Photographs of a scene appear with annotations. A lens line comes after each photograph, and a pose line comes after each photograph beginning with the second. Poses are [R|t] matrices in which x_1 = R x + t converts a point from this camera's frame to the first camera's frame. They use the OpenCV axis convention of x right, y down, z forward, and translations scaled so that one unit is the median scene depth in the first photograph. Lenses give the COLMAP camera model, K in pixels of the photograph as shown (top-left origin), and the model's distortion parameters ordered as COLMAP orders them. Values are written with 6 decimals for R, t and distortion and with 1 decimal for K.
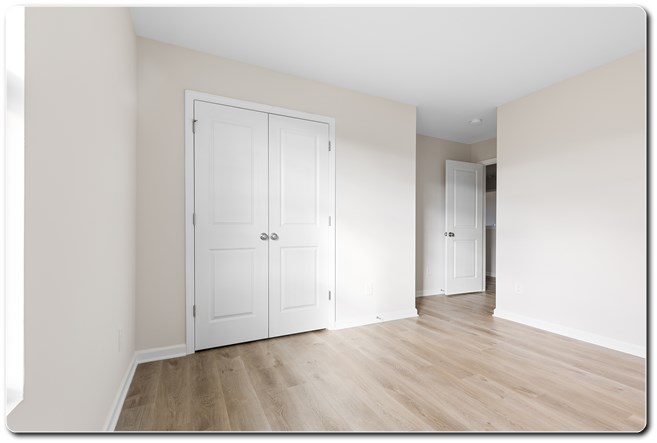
lens RADIAL K [[291.1, 0, 328.6], [0, 291.1, 226.7], [0, 0, 1]] dist [0.009138, -0.000037]
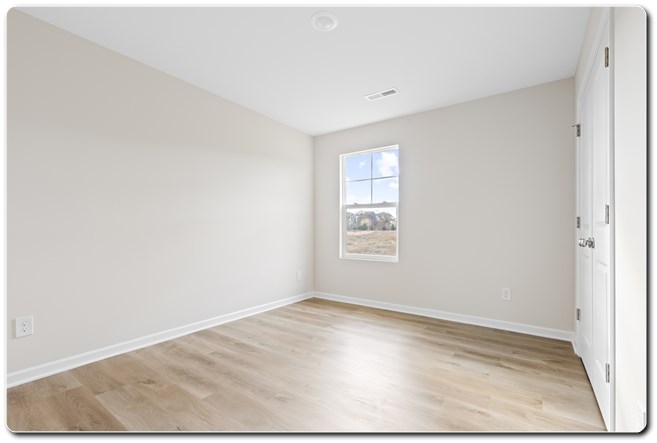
lens RADIAL K [[291.1, 0, 328.6], [0, 291.1, 225.8], [0, 0, 1]] dist [0.009138, -0.000037]
pose [[-0.879499, -0.002486, -0.475894, 0.858994], [0.008537, 0.999743, -0.020999, -0.004891], [0.475824, -0.022531, -0.879252, 1.632758]]
